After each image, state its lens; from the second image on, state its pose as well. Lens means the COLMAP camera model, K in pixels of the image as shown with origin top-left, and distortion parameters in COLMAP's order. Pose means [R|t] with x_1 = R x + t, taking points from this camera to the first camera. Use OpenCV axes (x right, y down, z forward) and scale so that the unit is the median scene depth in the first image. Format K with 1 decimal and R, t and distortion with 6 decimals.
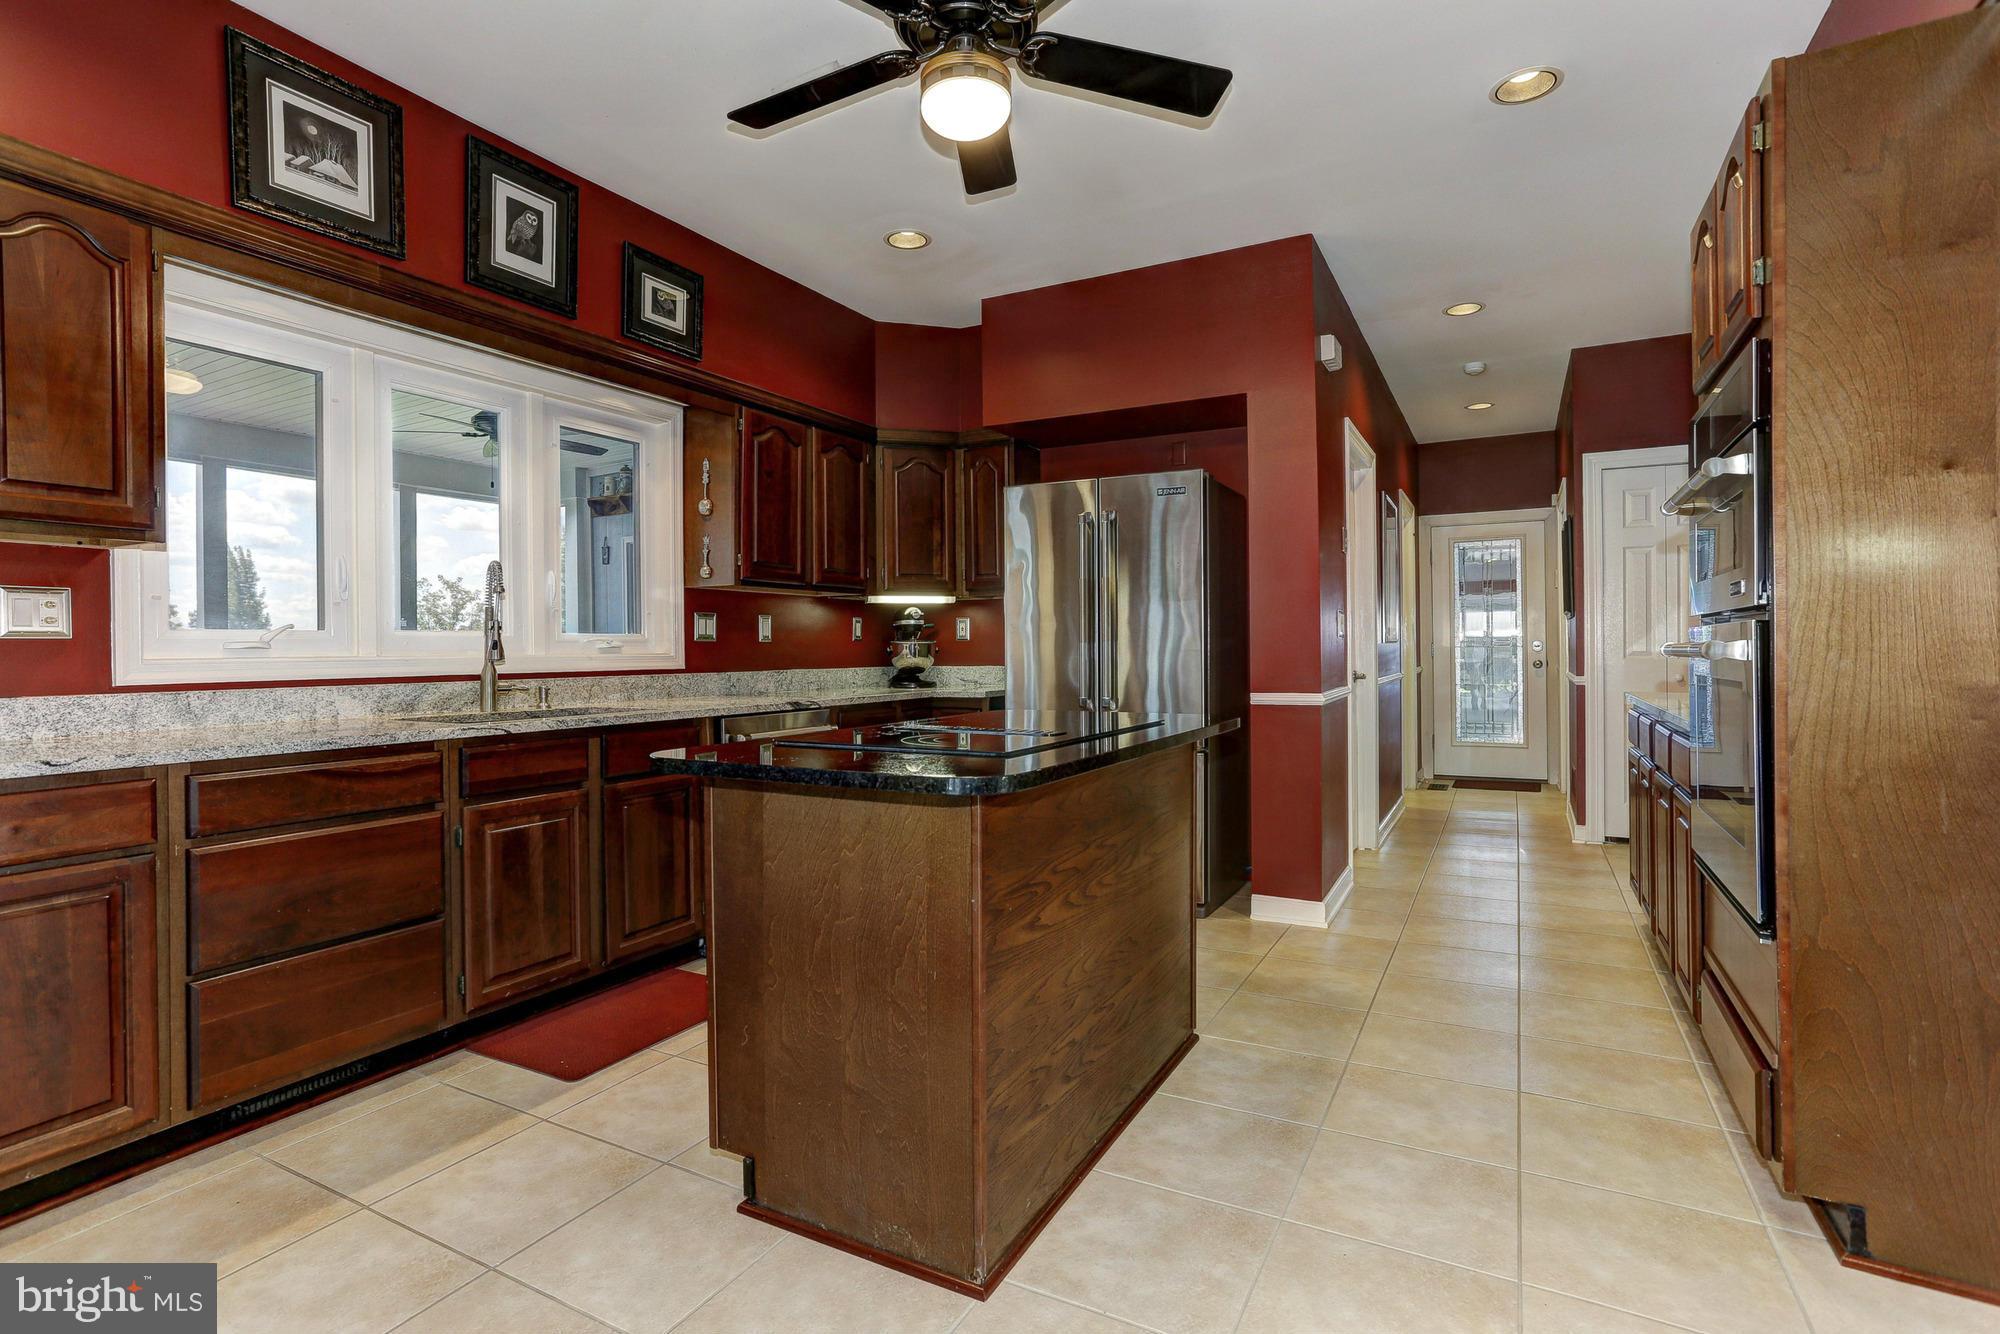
lens RADIAL K [[964.6, 0, 987.0], [0, 964.6, 656.5], [0, 0, 1]] dist [0.001246, 0.001620]
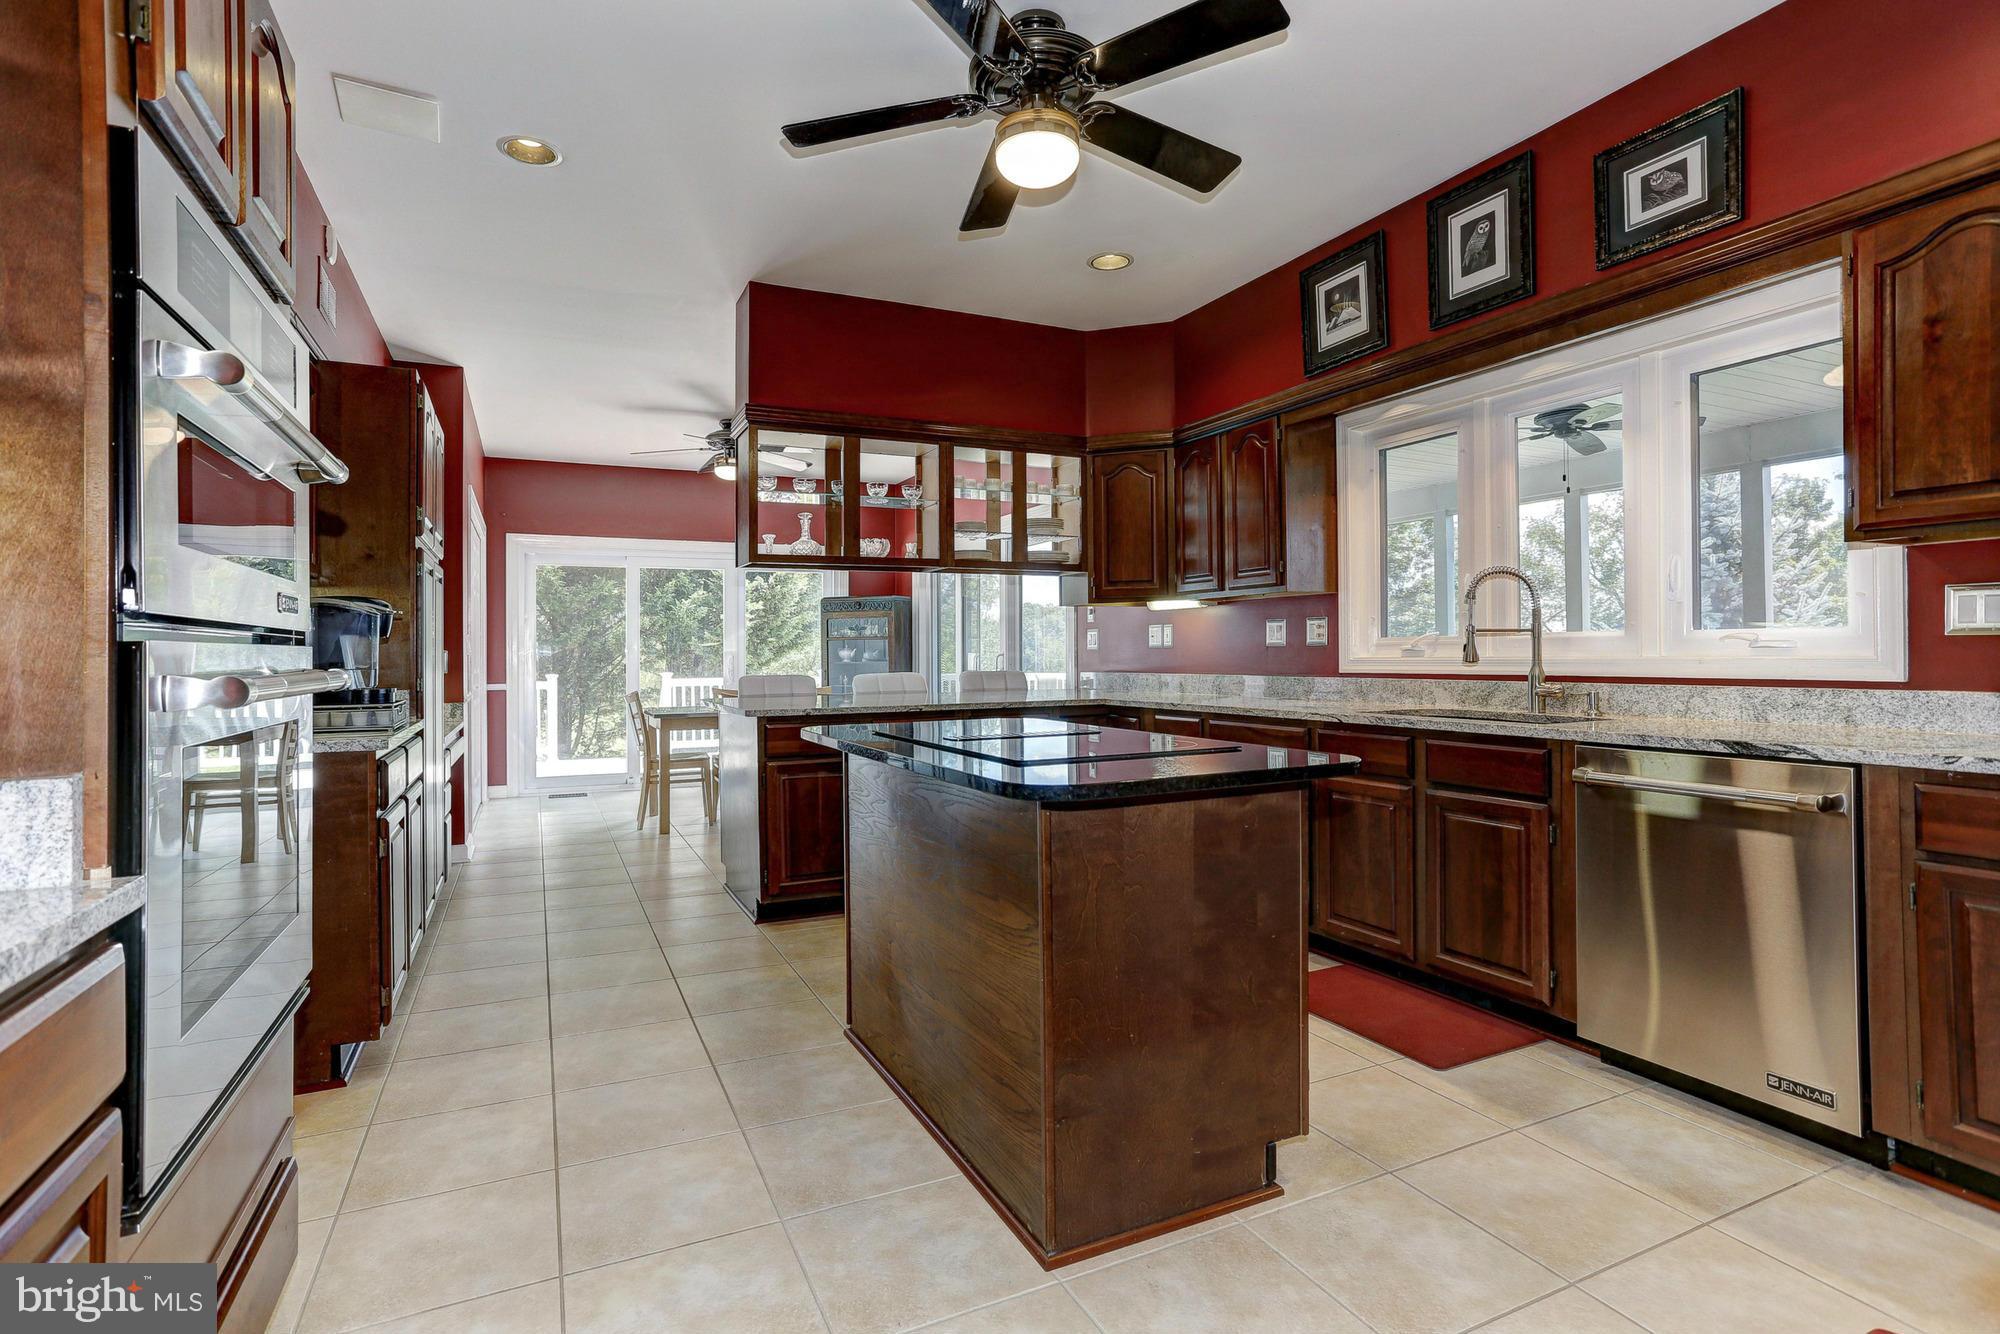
lens RADIAL K [[964.6, 0, 1003.0], [0, 964.6, 659.0], [0, 0, 1]] dist [0.001246, 0.001620]
pose [[-0.566309, 0.020668, -0.823934, 0.661683], [0.008857, 0.999780, 0.018991, -0.024386], [0.824145, 0.003458, -0.566368, 1.166383]]
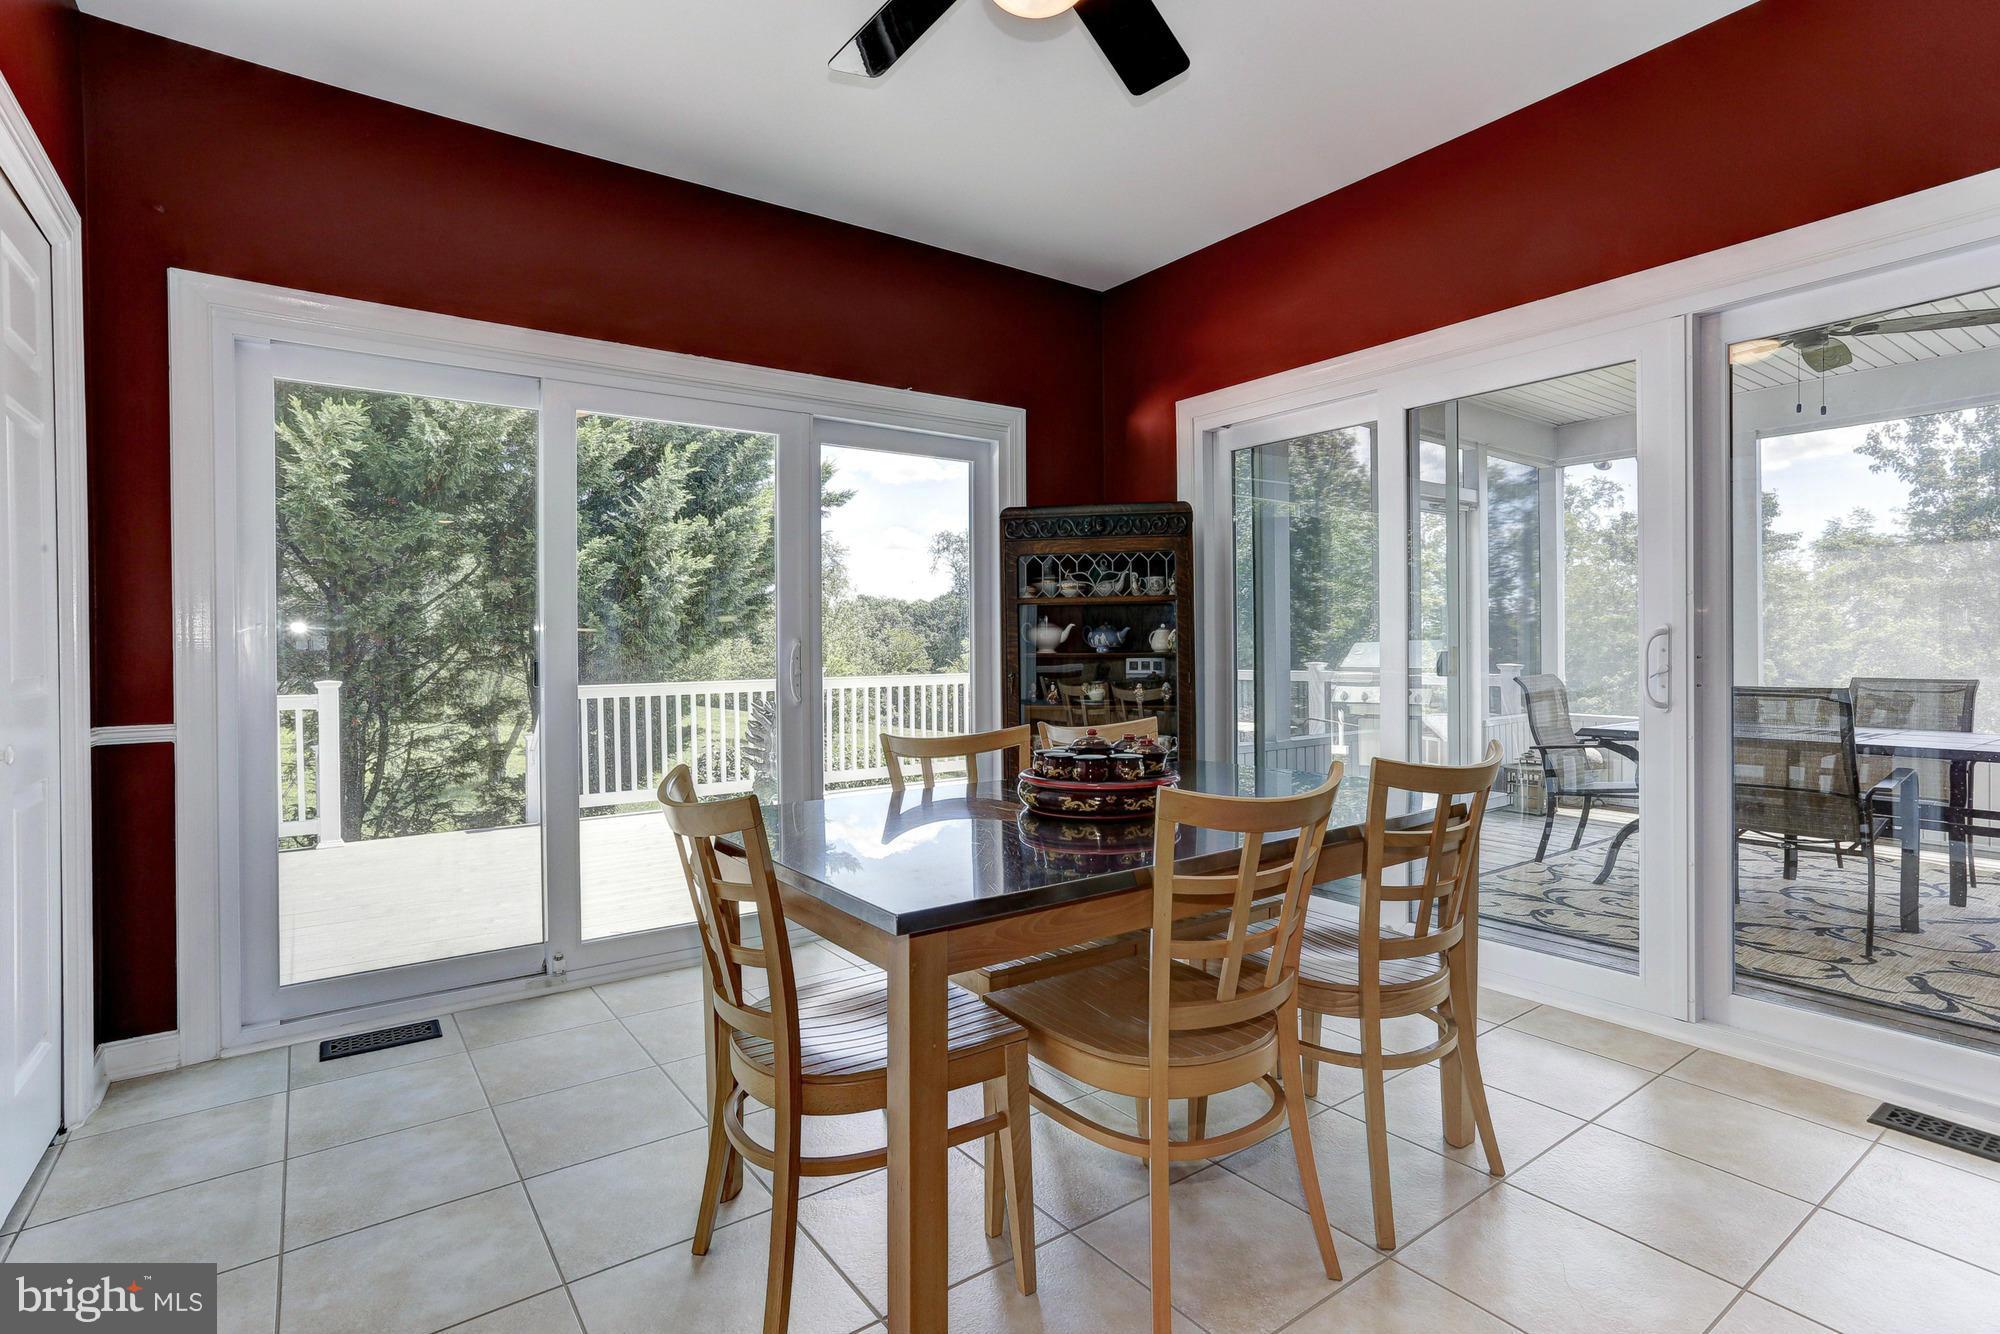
lens RADIAL K [[964.6, 0, 999.2], [0, 964.6, 669.6], [0, 0, 1]] dist [0.001246, 0.001620]
pose [[-0.419565, 0.034501, -0.907069, 0.461159], [0.010738, 0.999396, 0.033046, -0.014482], [0.907662, 0.004125, -0.419682, 0.826946]]
